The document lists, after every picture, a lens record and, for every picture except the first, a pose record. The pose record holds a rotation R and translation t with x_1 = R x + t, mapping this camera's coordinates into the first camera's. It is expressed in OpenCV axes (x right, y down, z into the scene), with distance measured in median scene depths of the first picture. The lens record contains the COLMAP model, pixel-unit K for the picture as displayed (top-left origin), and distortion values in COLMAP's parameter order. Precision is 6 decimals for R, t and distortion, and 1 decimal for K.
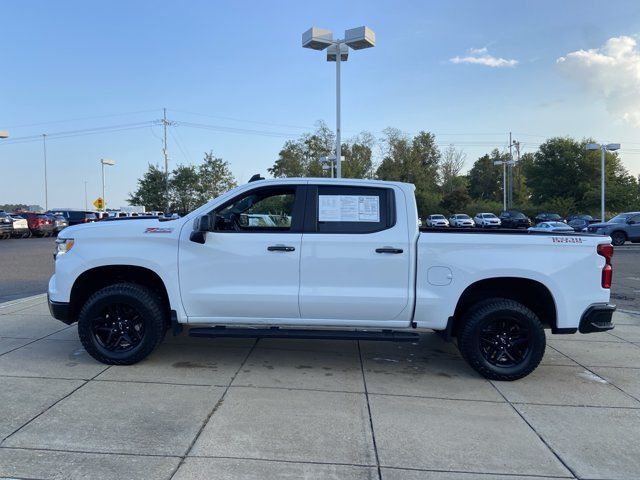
lens RADIAL K [[477.4, 0, 314.1], [0, 477.4, 229.4], [0, 0, 1]] dist [0.121334, -0.151717]
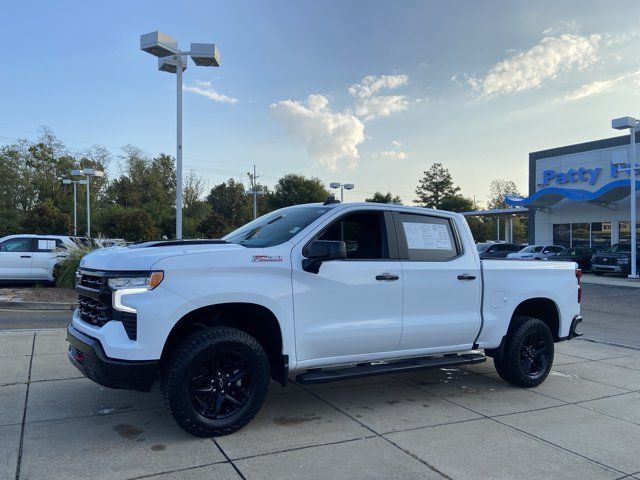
lens RADIAL K [[475.2, 0, 315.5], [0, 475.2, 236.5], [0, 0, 1]] dist [0.122362, -0.146347]
pose [[0.853172, 0.021903, 0.521170, -0.653908], [-0.003490, 0.999335, -0.036286, -0.006097], [-0.521618, 0.029139, 0.852681, 0.258837]]
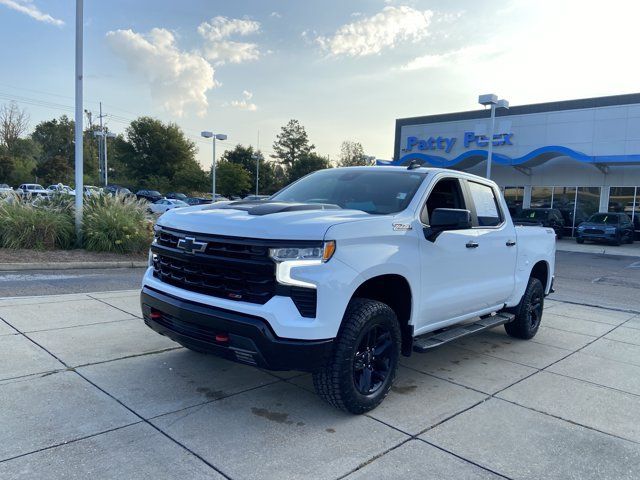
lens RADIAL K [[475.2, 0, 315.5], [0, 475.2, 236.5], [0, 0, 1]] dist [0.122362, -0.146347]
pose [[0.652445, -0.020754, 0.757552, -0.964457], [-0.032321, 0.997953, 0.055177, -0.020054], [-0.757147, -0.060485, 0.650439, 0.586492]]
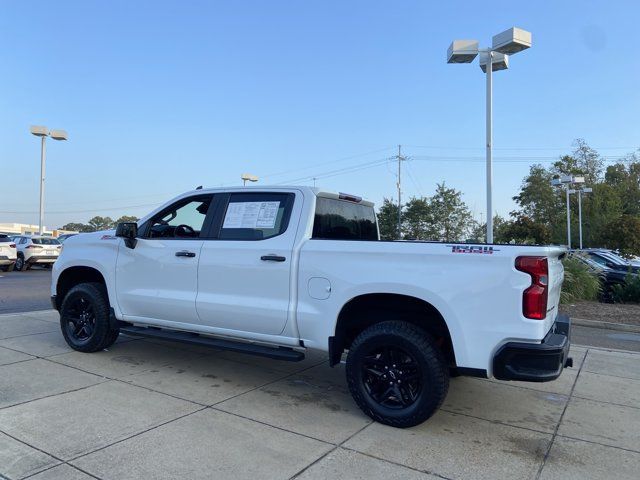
lens RADIAL K [[477.8, 0, 312.9], [0, 477.8, 220.6], [0, 0, 1]] dist [0.118604, -0.147629]
pose [[0.871355, -0.018623, -0.490300, 0.656406], [-0.023757, 0.996506, -0.080072, 0.042094], [0.490078, 0.081419, 0.867868, 0.215432]]
